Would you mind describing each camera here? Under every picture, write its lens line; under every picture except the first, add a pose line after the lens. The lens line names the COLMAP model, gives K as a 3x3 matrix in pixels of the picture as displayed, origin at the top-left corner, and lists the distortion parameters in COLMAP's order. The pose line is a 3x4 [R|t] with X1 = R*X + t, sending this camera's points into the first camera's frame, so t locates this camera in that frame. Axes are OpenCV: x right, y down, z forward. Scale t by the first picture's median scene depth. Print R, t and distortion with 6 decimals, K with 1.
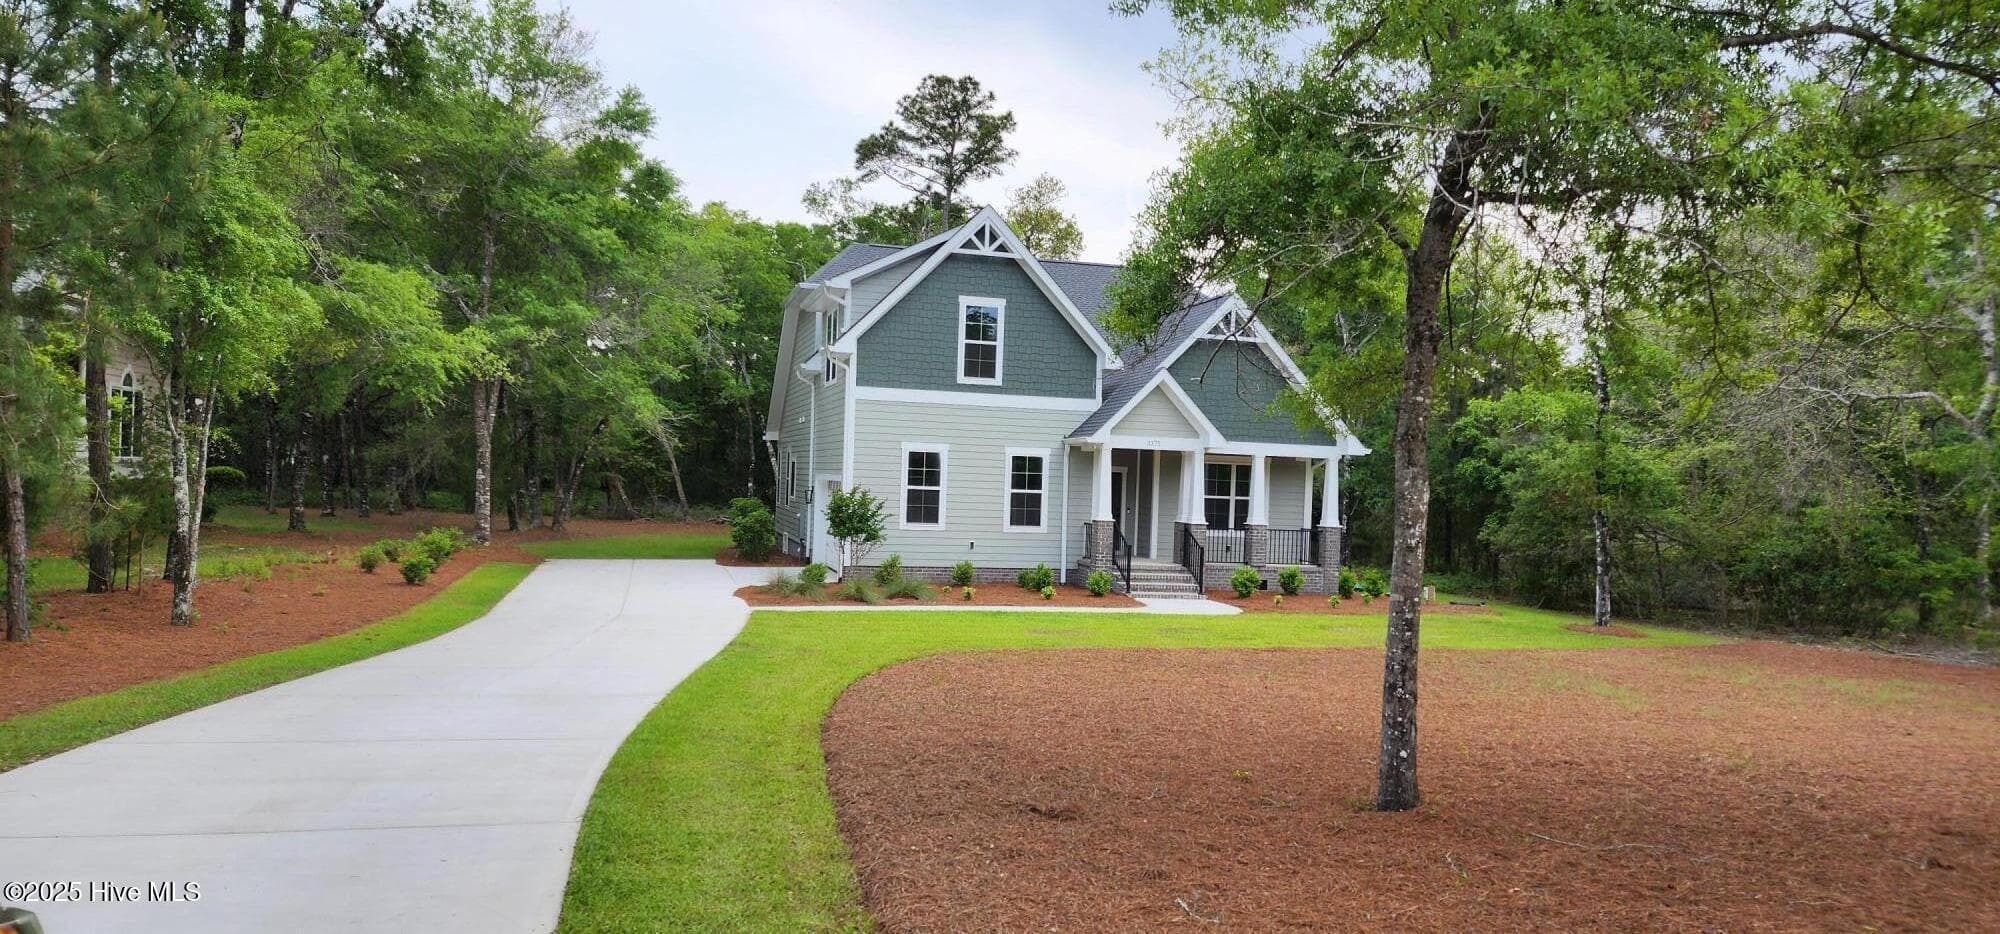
lens RADIAL K [[1333.7, 0, 1017.4], [0, 1333.7, 469.7], [0, 0, 1]] dist [0.099958, -0.104752]
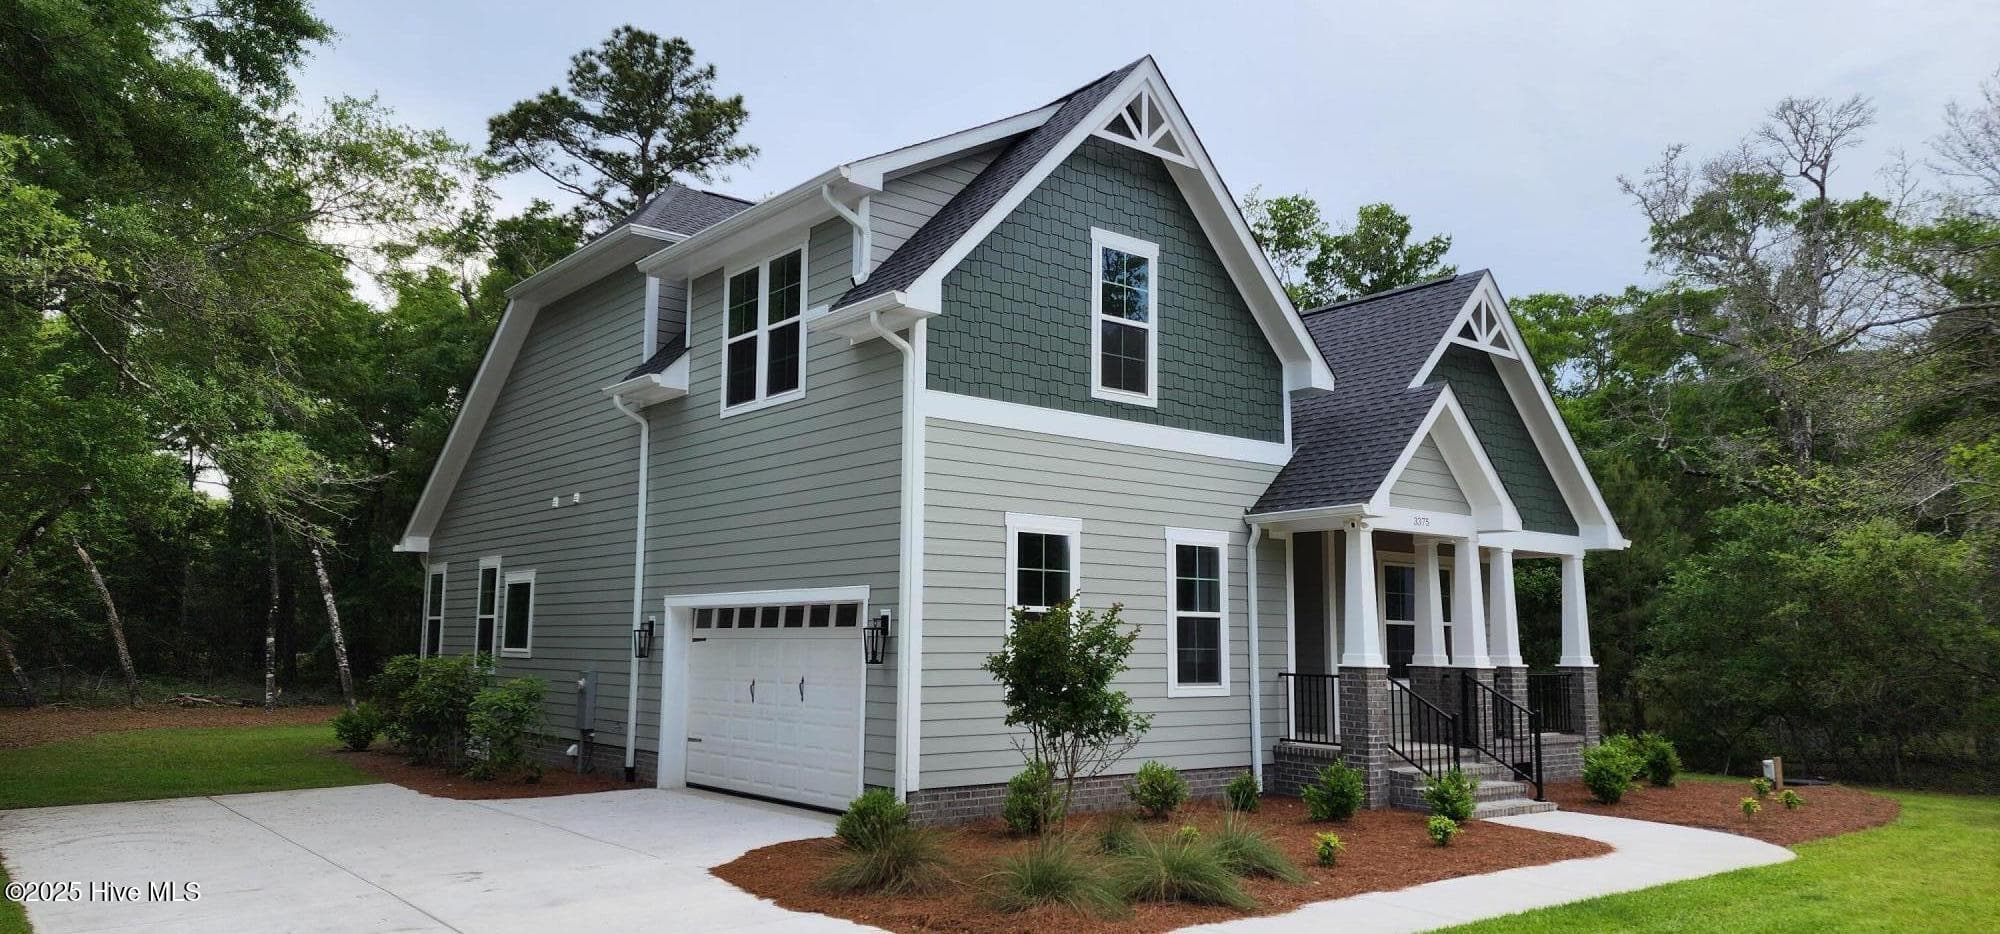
lens RADIAL K [[1333.7, 0, 1017.4], [0, 1333.7, 469.7], [0, 0, 1]] dist [0.099958, -0.104752]
pose [[0.915608, 0.024111, 0.401350, -0.264815], [0.020853, 0.994009, -0.107289, 0.014492], [-0.401532, 0.106604, 0.909619, 0.550212]]
